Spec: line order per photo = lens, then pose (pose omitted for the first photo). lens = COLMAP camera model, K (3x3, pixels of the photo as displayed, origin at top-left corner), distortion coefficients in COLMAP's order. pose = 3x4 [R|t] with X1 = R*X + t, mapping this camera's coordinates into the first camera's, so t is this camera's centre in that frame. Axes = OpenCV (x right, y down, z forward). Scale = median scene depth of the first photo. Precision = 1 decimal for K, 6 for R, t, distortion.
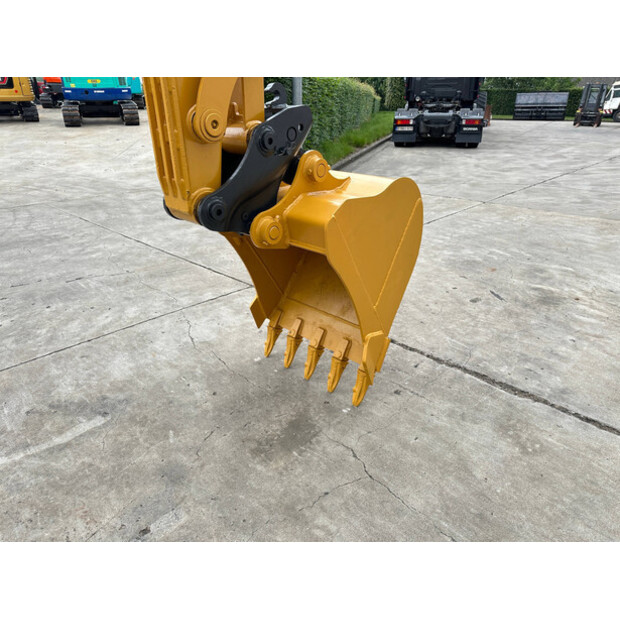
lens RADIAL K [[434.1, 0, 314.4], [0, 434.1, 309.5], [0, 0, 1]] dist [0.058252, -0.081425]
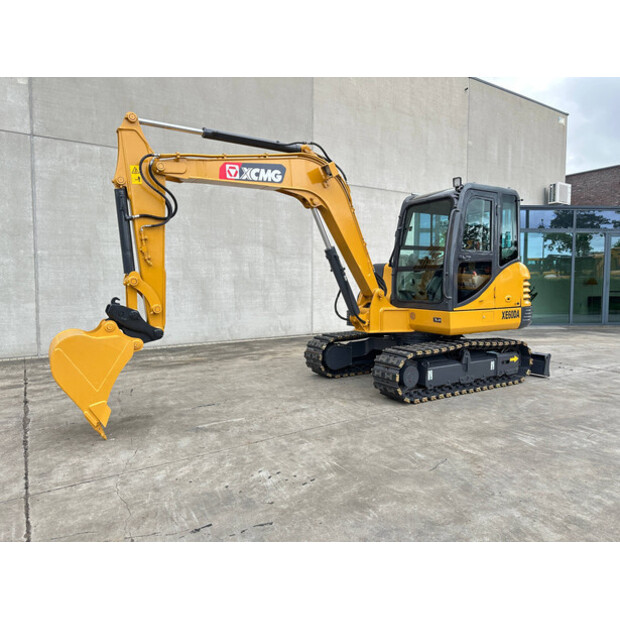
lens RADIAL K [[427.3, 0, 313.6], [0, 427.3, 305.2], [0, 0, 1]] dist [0.062133, -0.085496]
pose [[-0.969957, -0.022644, 0.242218, -1.052185], [0.095939, 0.879359, 0.466395, -0.864815], [-0.223558, 0.475621, -0.850768, 1.629367]]
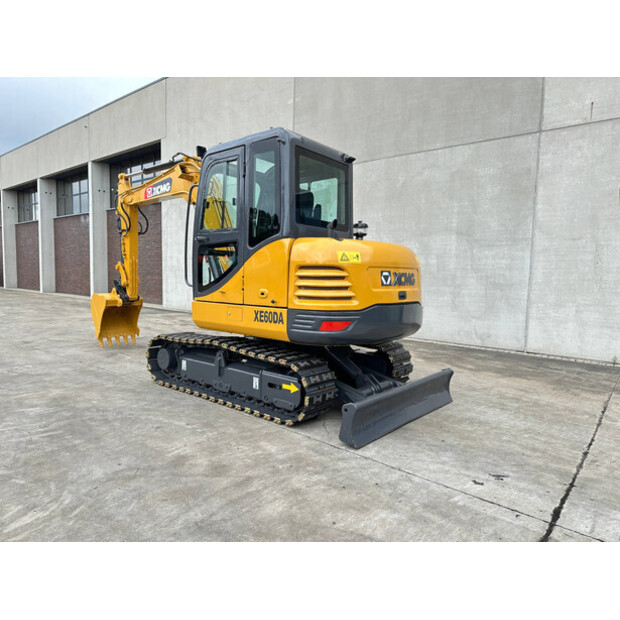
lens RADIAL K [[434.1, 0, 314.4], [0, 434.1, 309.5], [0, 0, 1]] dist [0.058252, -0.081425]
pose [[-0.071581, -0.088244, 0.993524, -2.874219], [0.403246, 0.908487, 0.109744, 0.108297], [-0.912288, 0.408490, -0.029447, -0.415228]]
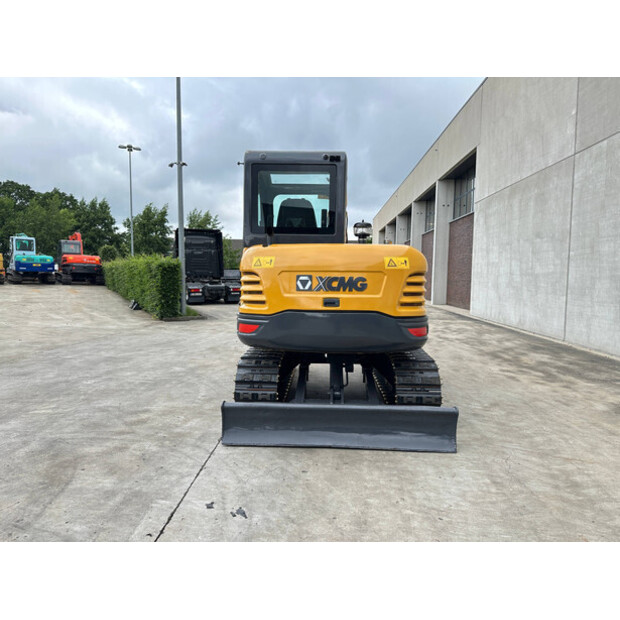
lens RADIAL K [[434.1, 0, 314.4], [0, 434.1, 309.5], [0, 0, 1]] dist [0.058252, -0.081425]
pose [[0.748726, -0.051280, 0.660894, -2.334394], [0.280348, 0.927945, -0.245605, 0.663217], [-0.600678, 0.369172, 0.709153, -1.614534]]
